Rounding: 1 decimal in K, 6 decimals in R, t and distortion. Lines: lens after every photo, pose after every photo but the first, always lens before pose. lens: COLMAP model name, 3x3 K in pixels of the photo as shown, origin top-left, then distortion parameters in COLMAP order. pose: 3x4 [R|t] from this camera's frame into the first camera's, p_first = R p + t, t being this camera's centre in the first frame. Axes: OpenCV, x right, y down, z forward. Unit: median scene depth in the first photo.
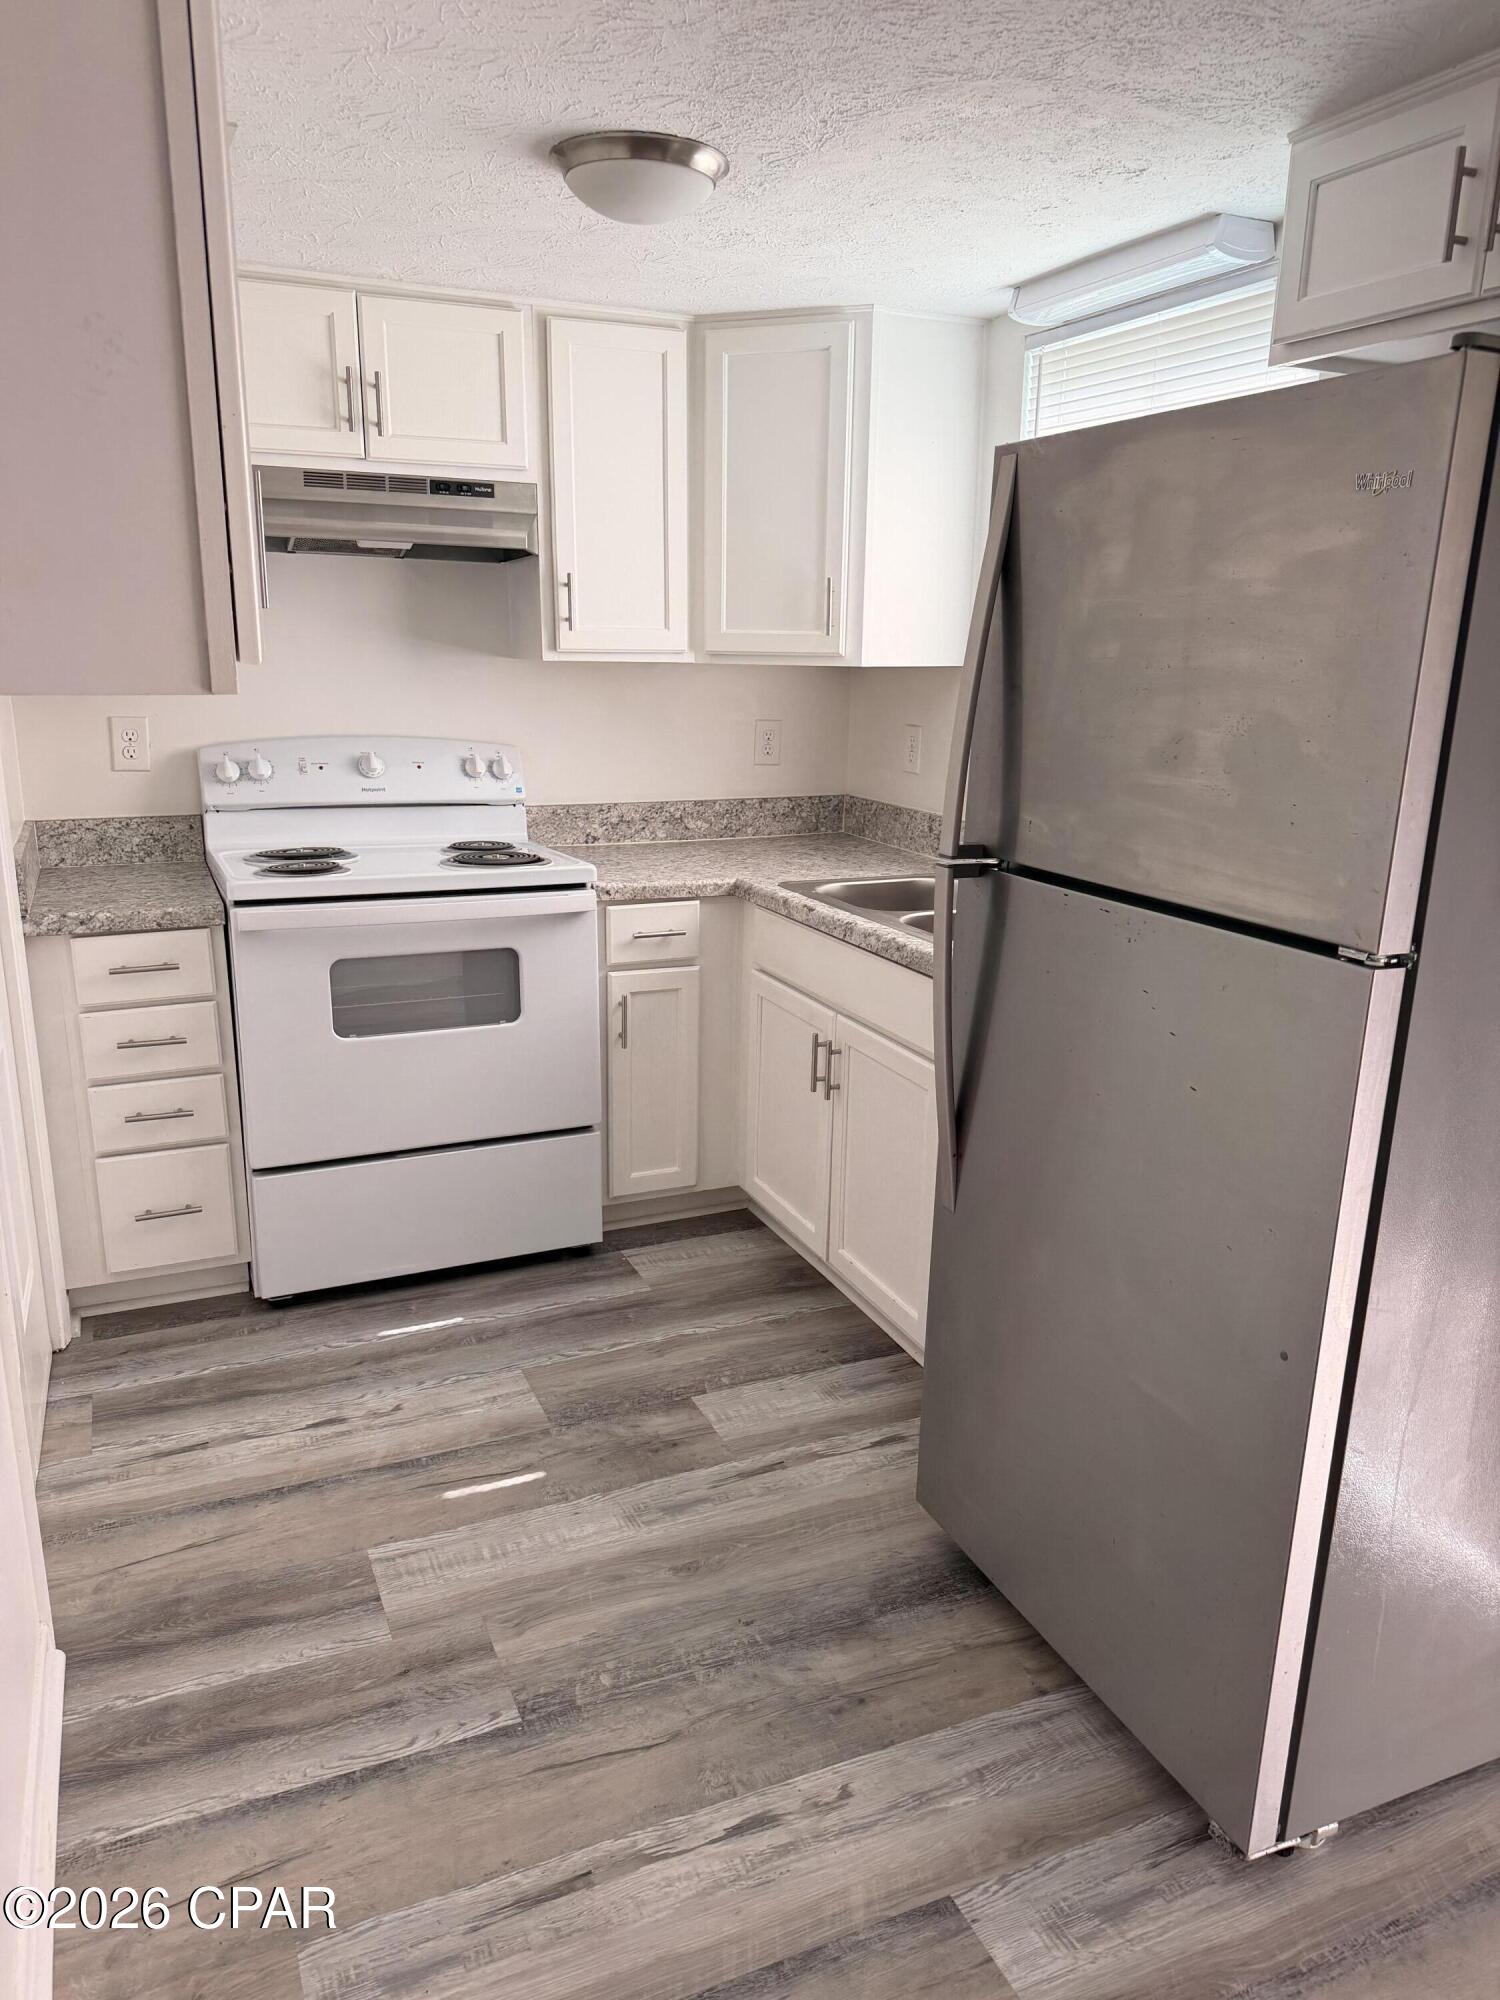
lens RADIAL K [[1396.3, 0, 754.4], [0, 1396.3, 1006.7], [0, 0, 1]] dist [0.058403, -0.074529]
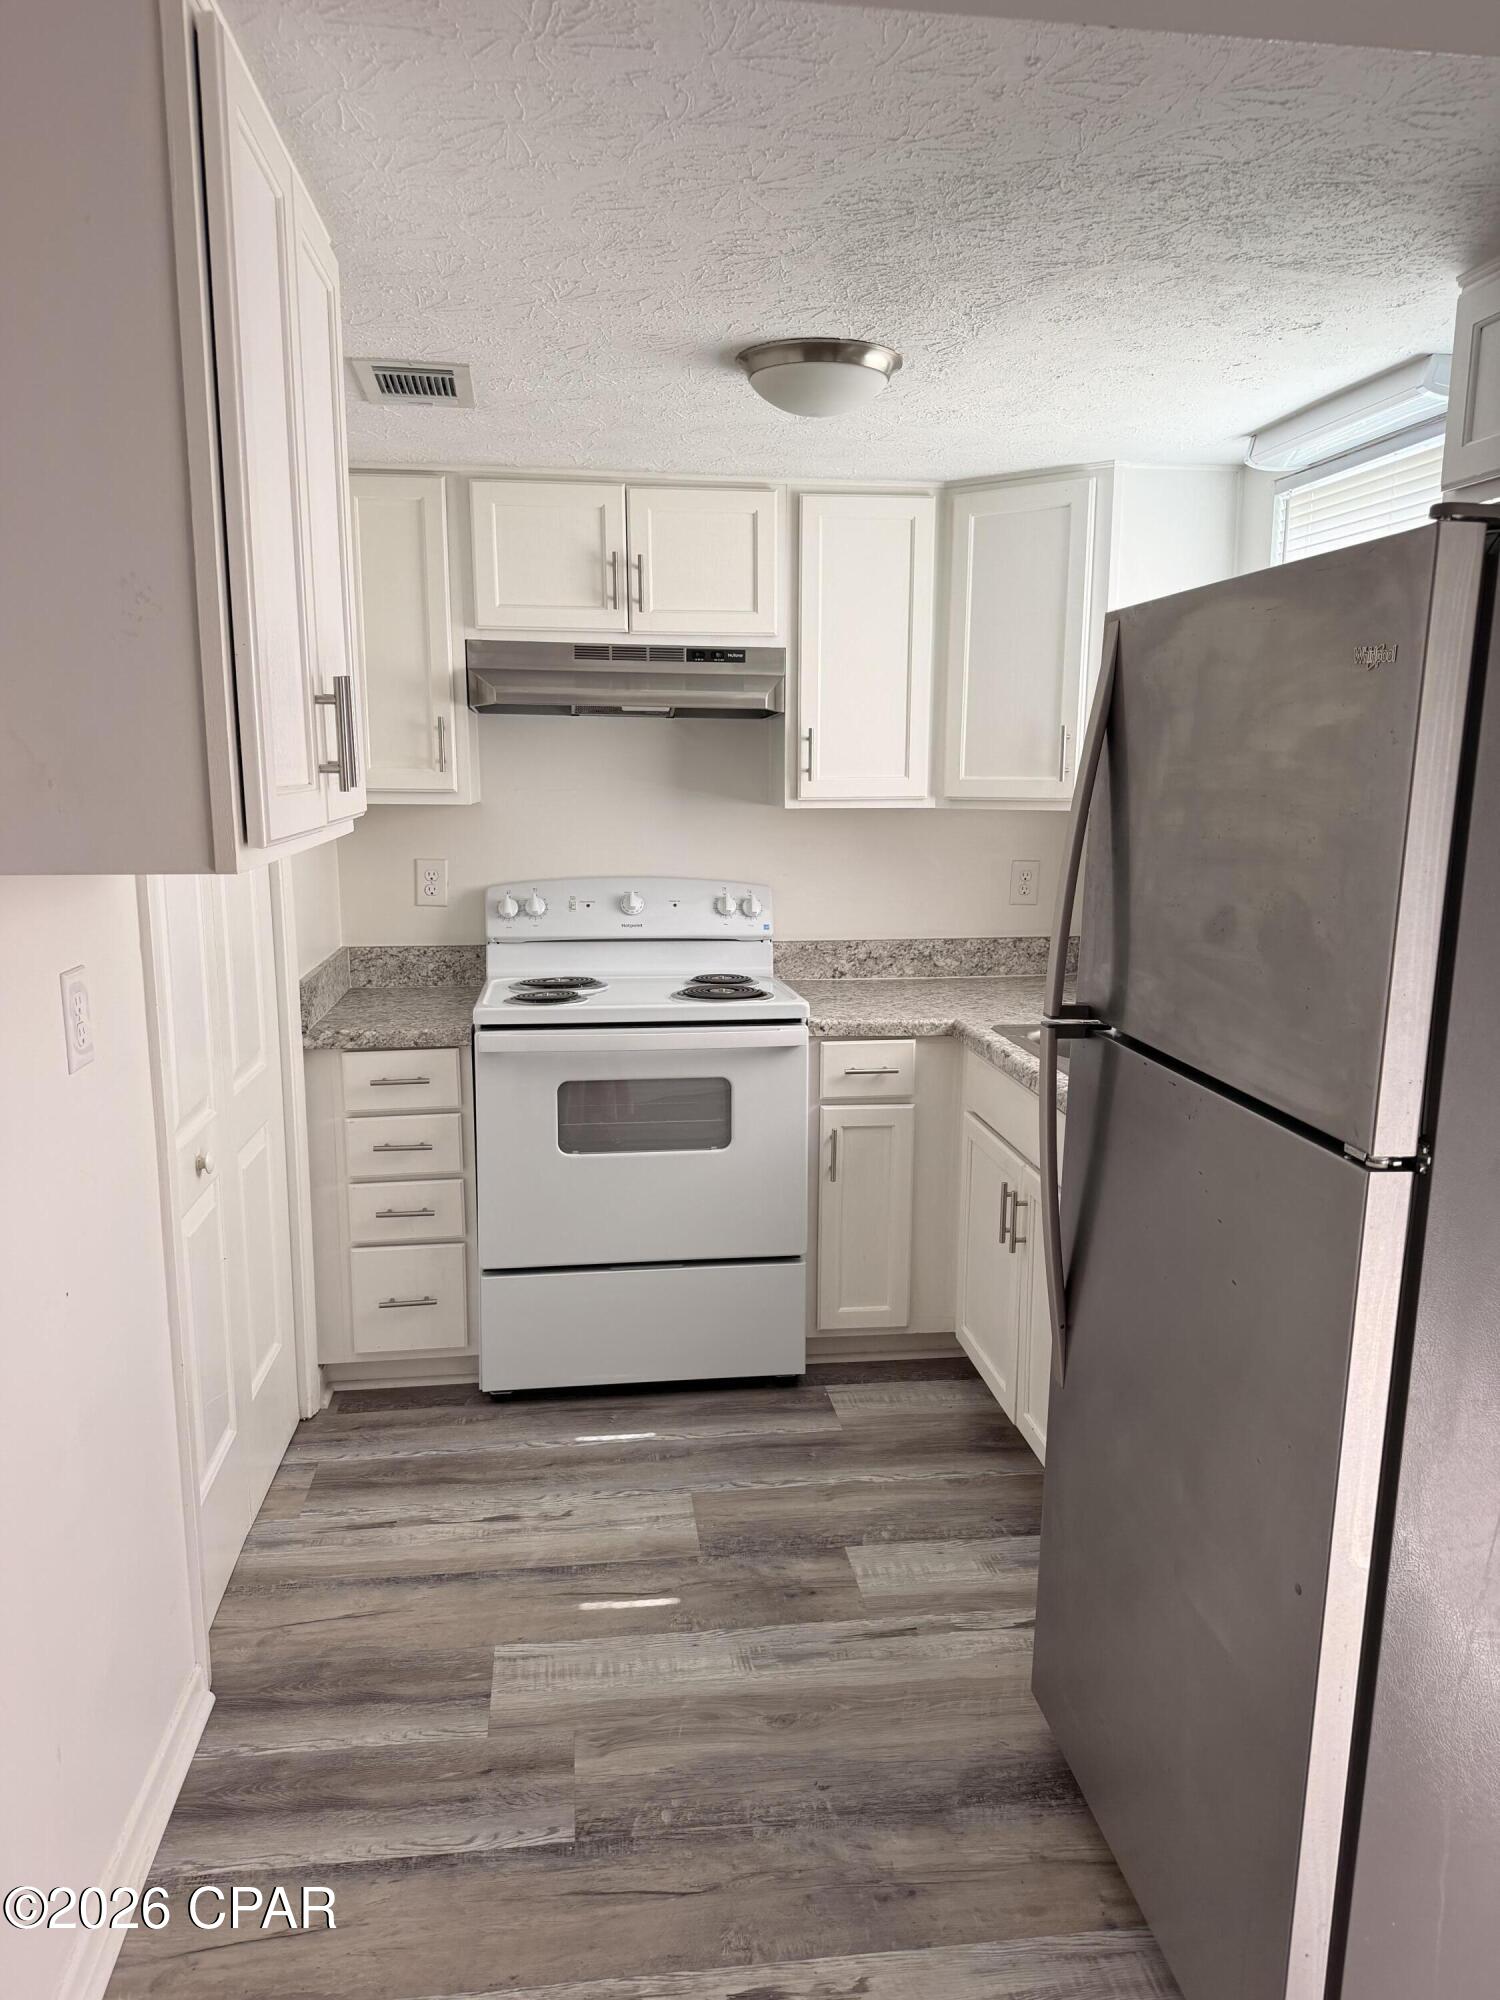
lens RADIAL K [[1396.3, 0, 747.0], [0, 1396.3, 1008.8], [0, 0, 1]] dist [0.058403, -0.074529]
pose [[0.958271, 0.037865, -0.283341, 0.147076], [-0.061533, 0.995276, -0.075099, -0.018011], [0.279159, 0.089400, 0.956074, -0.000839]]
